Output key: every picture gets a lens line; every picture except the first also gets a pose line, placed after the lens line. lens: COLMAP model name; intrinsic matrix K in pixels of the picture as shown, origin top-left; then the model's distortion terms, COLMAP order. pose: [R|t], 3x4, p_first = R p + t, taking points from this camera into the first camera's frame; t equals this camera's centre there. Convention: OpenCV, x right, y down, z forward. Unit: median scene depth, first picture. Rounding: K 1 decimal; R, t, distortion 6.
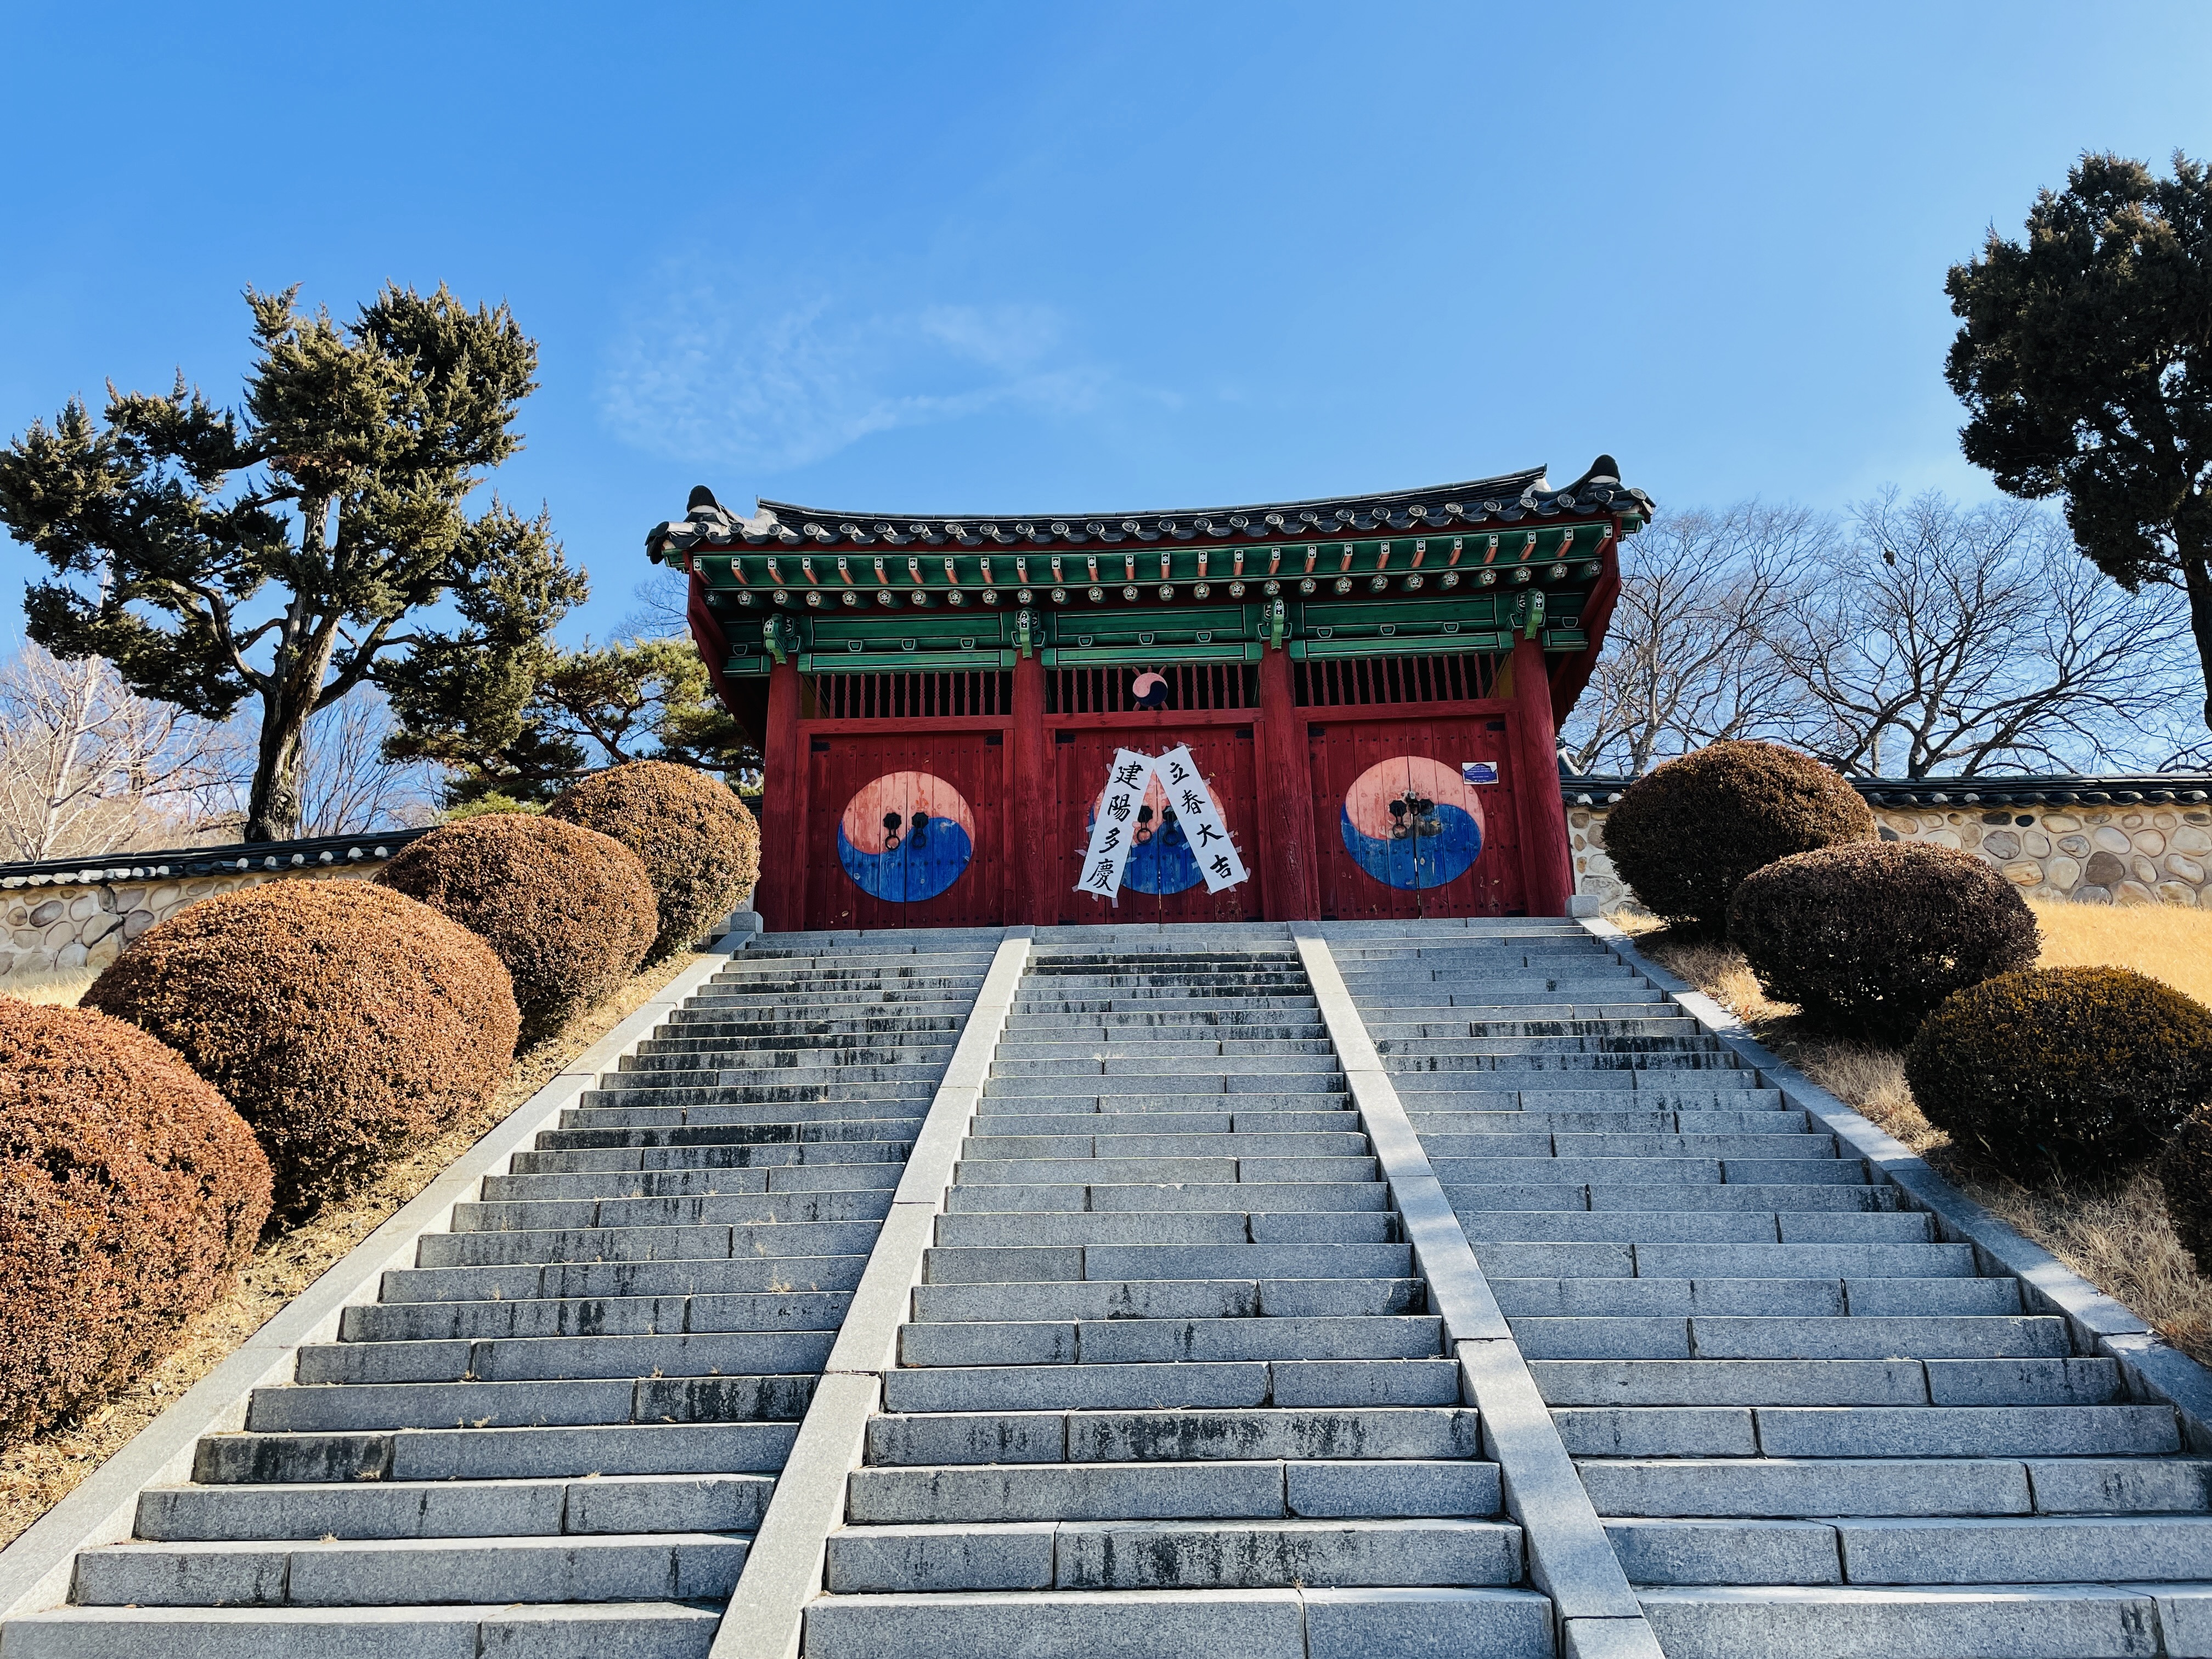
lens RADIAL K [[1826.3, 0, 1044.7], [0, 1826.3, 823.6], [0, 0, 1]] dist [0.062412, -0.000537]
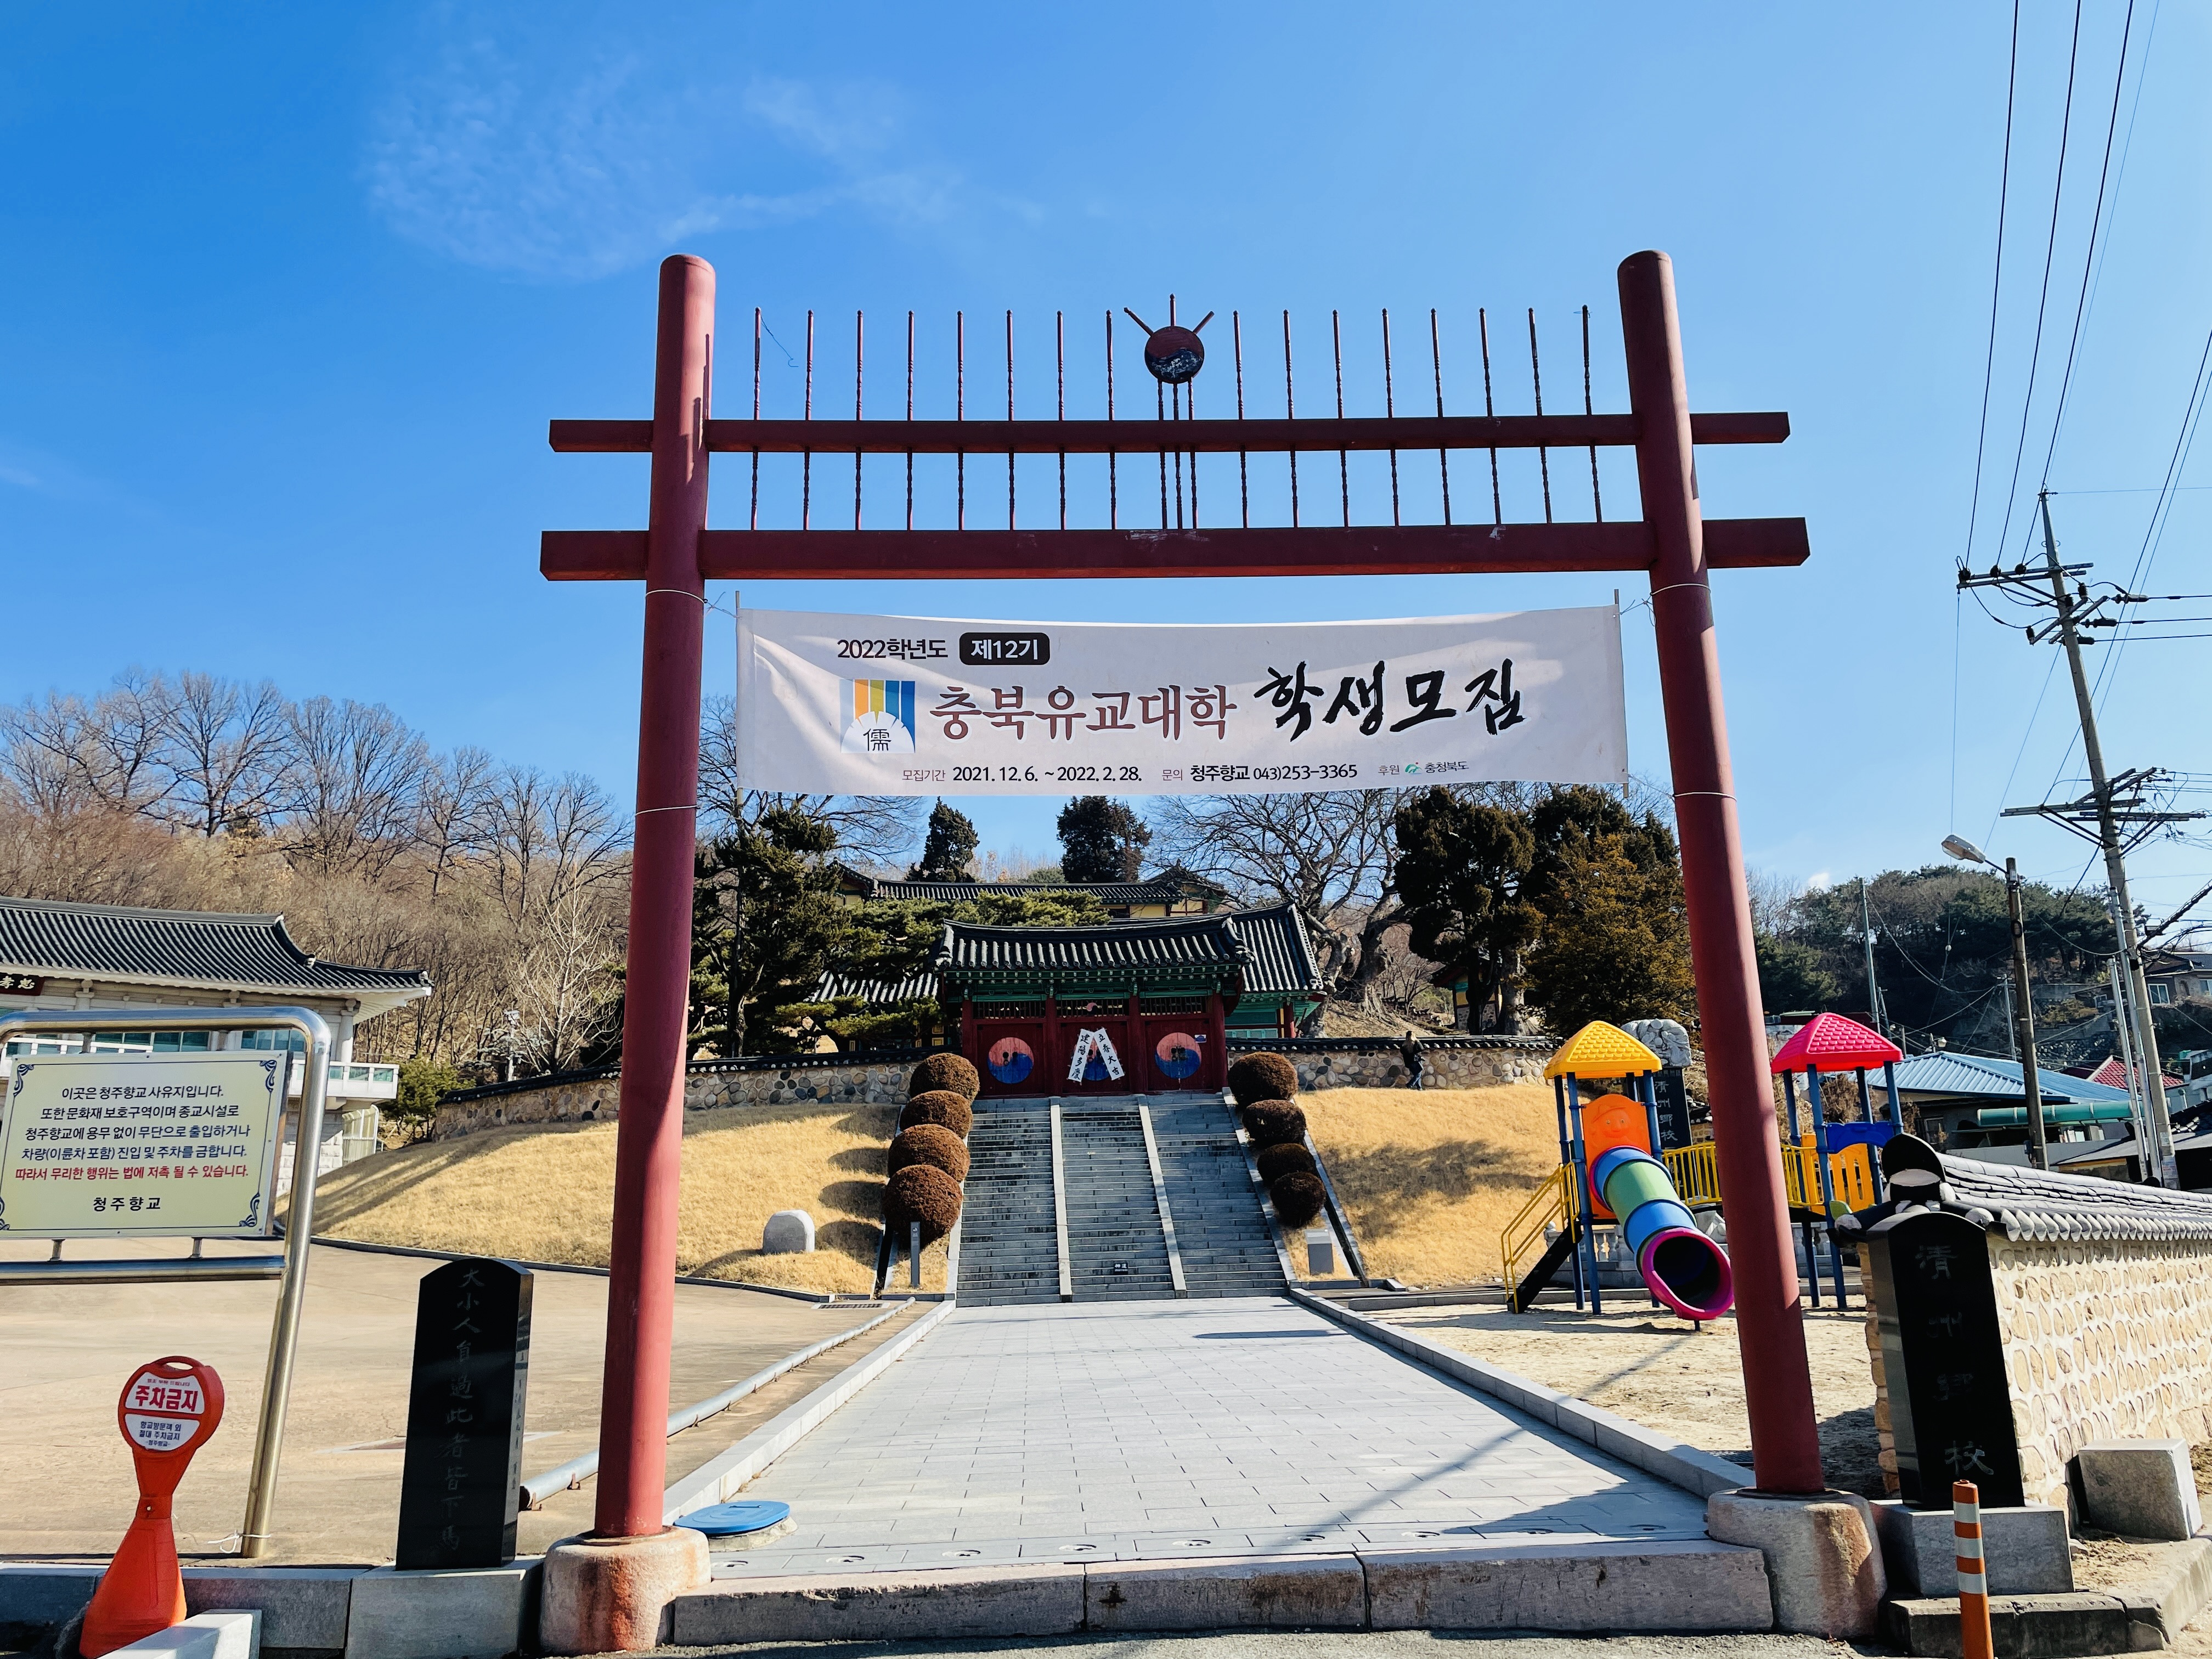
lens RADIAL K [[1629.7, 0, 1118.0], [0, 1629.7, 820.7], [0, 0, 1]] dist [0.075654, -0.087133]
pose [[0.993436, 0.012718, 0.113684, -0.210087], [-0.014151, 0.999830, 0.011811, -0.419513], [-0.113514, -0.013342, 0.993447, -1.664906]]
